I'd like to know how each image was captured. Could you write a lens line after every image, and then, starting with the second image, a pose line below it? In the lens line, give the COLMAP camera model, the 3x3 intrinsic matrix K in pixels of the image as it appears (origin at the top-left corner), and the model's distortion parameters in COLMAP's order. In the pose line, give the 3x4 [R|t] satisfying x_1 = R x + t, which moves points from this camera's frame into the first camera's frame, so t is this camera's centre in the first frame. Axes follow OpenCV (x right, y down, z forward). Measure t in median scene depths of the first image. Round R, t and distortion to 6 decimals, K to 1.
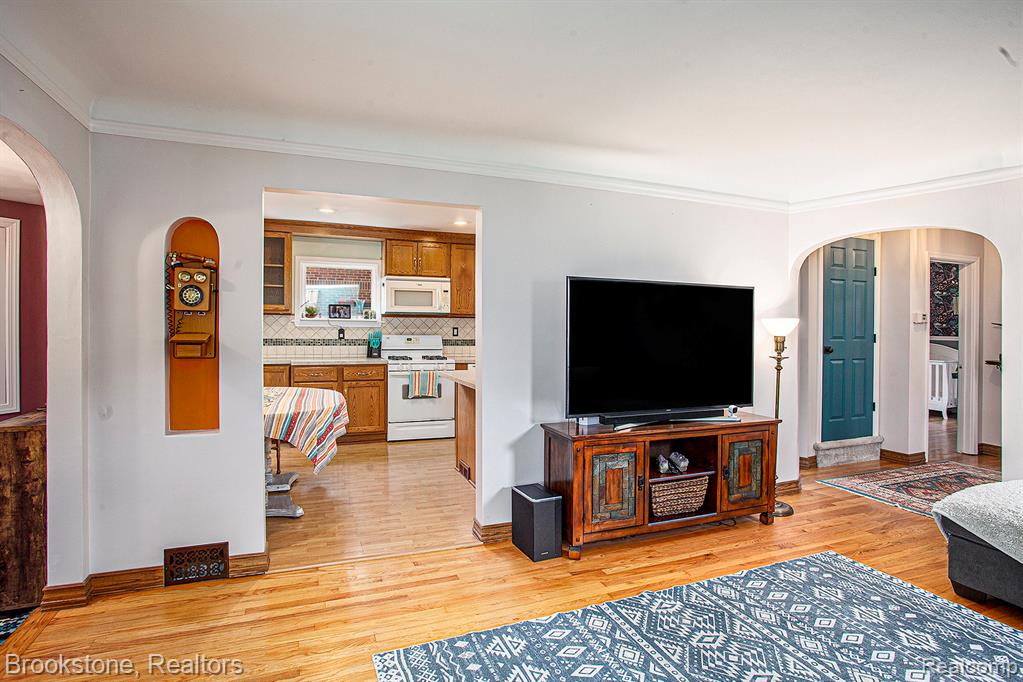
lens RADIAL K [[535.9, 0, 504.8], [0, 535.9, 333.2], [0, 0, 1]] dist [-0.029661, -0.000934]
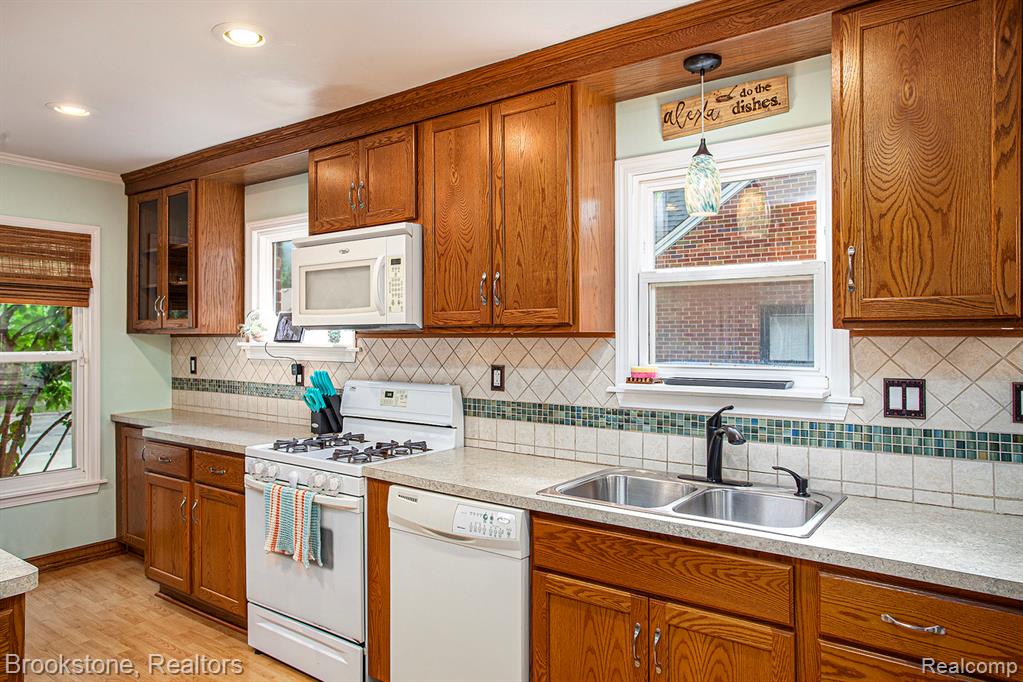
lens RADIAL K [[699.7, 0, 508.8], [0, 699.7, 341.5], [0, 0, 1]] dist [-0.018892, 0.002226]
pose [[0.529684, -0.008631, -0.848151, 0.312771], [-0.011313, 0.999787, -0.017239, -0.019740], [0.848120, 0.018727, 0.529473, 0.830753]]
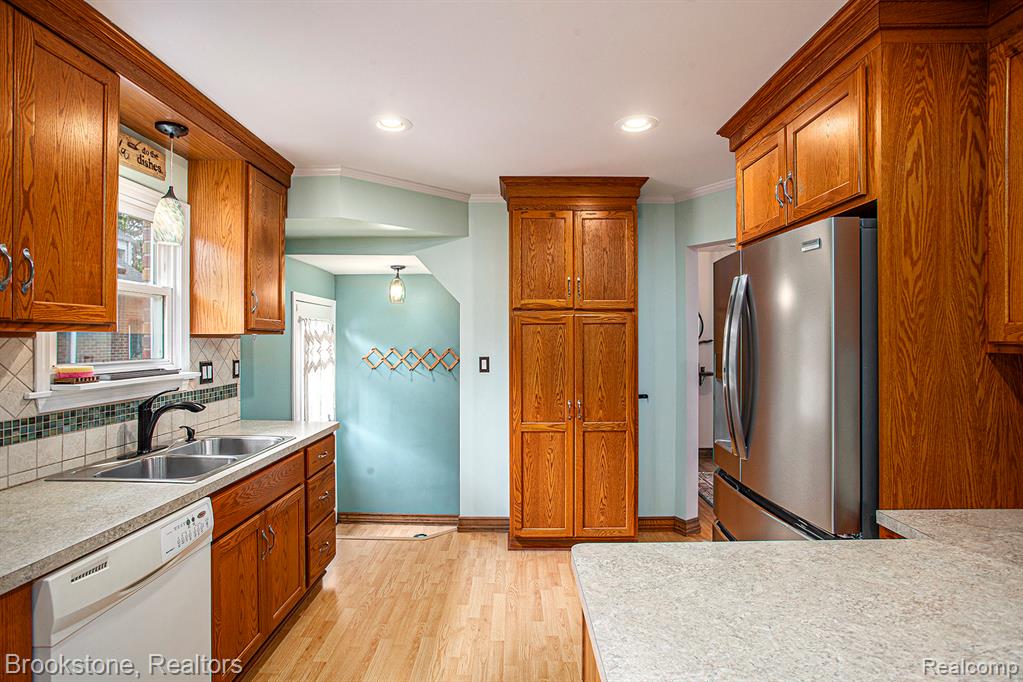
lens RADIAL K [[509.6, 0, 511.0], [0, 509.6, 335.1], [0, 0, 1]] dist [-0.060844, 0.022135]
pose [[0.363993, -0.003804, 0.931394, -0.168630], [0.021072, 0.999769, -0.004151, -0.024869], [-0.931163, 0.021137, 0.363989, 0.770014]]
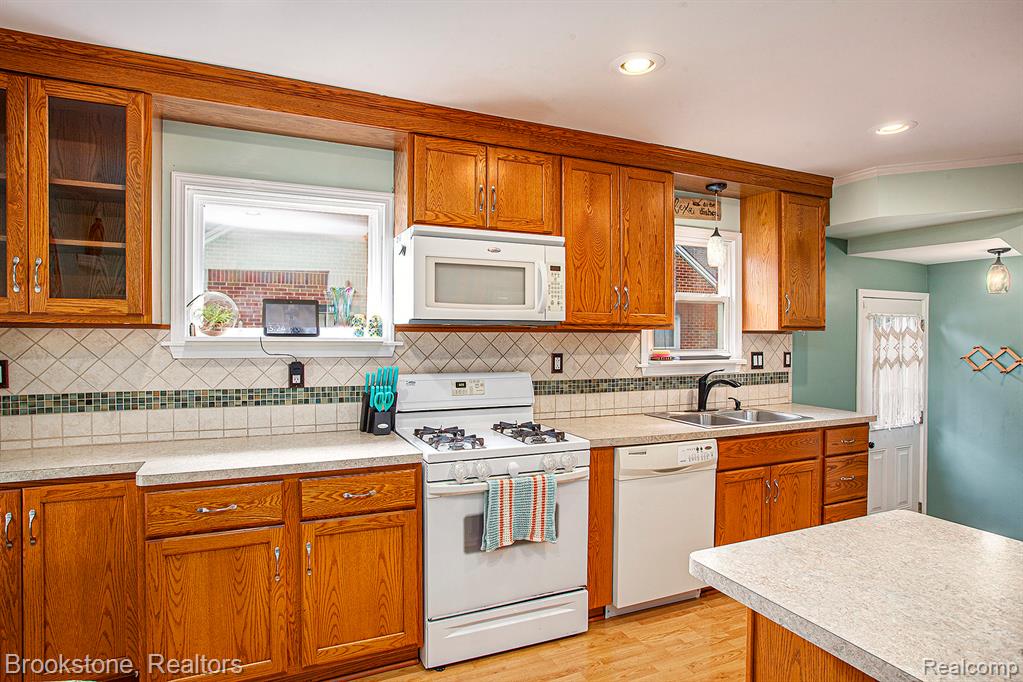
lens RADIAL K [[559.9, 0, 508.8], [0, 559.9, 340.0], [0, 0, 1]] dist [-0.048671, 0.000517]
pose [[0.998369, -0.006557, 0.056720, -0.171515], [0.006879, 0.999961, -0.005488, -0.021274], [-0.056682, 0.005869, 0.998375, 0.579607]]
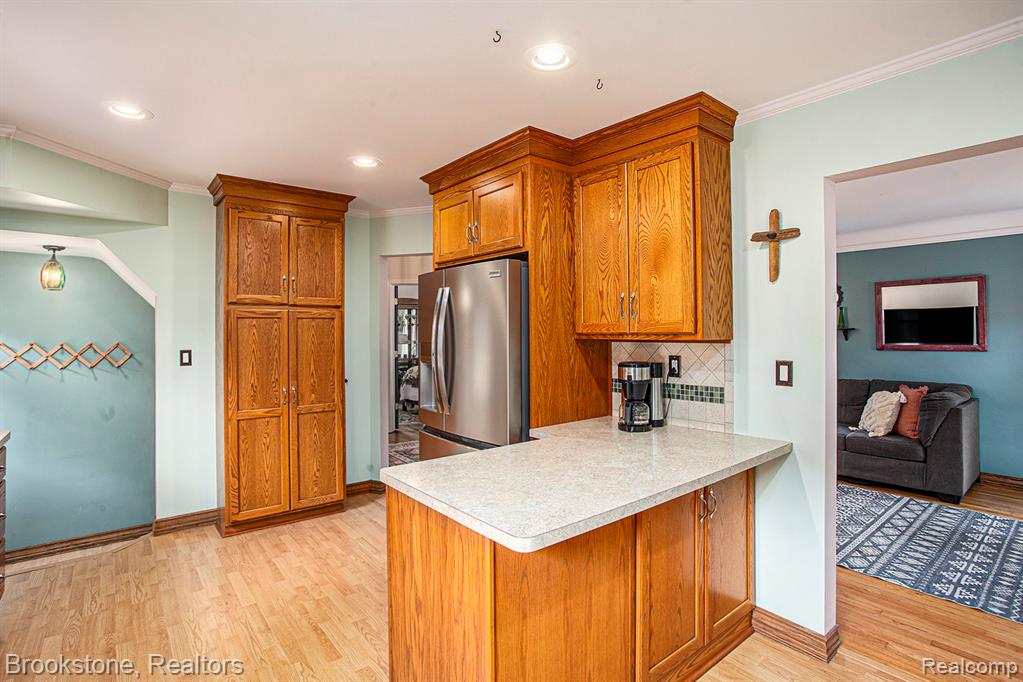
lens RADIAL K [[509.6, 0, 508.2], [0, 509.6, 319.8], [0, 0, 1]] dist [-0.060844, 0.022135]
pose [[-0.308204, 0.010578, 0.951262, -0.281135], [0.016587, 0.999846, -0.005744, -0.027788], [-0.951176, 0.014009, -0.308332, 0.838850]]
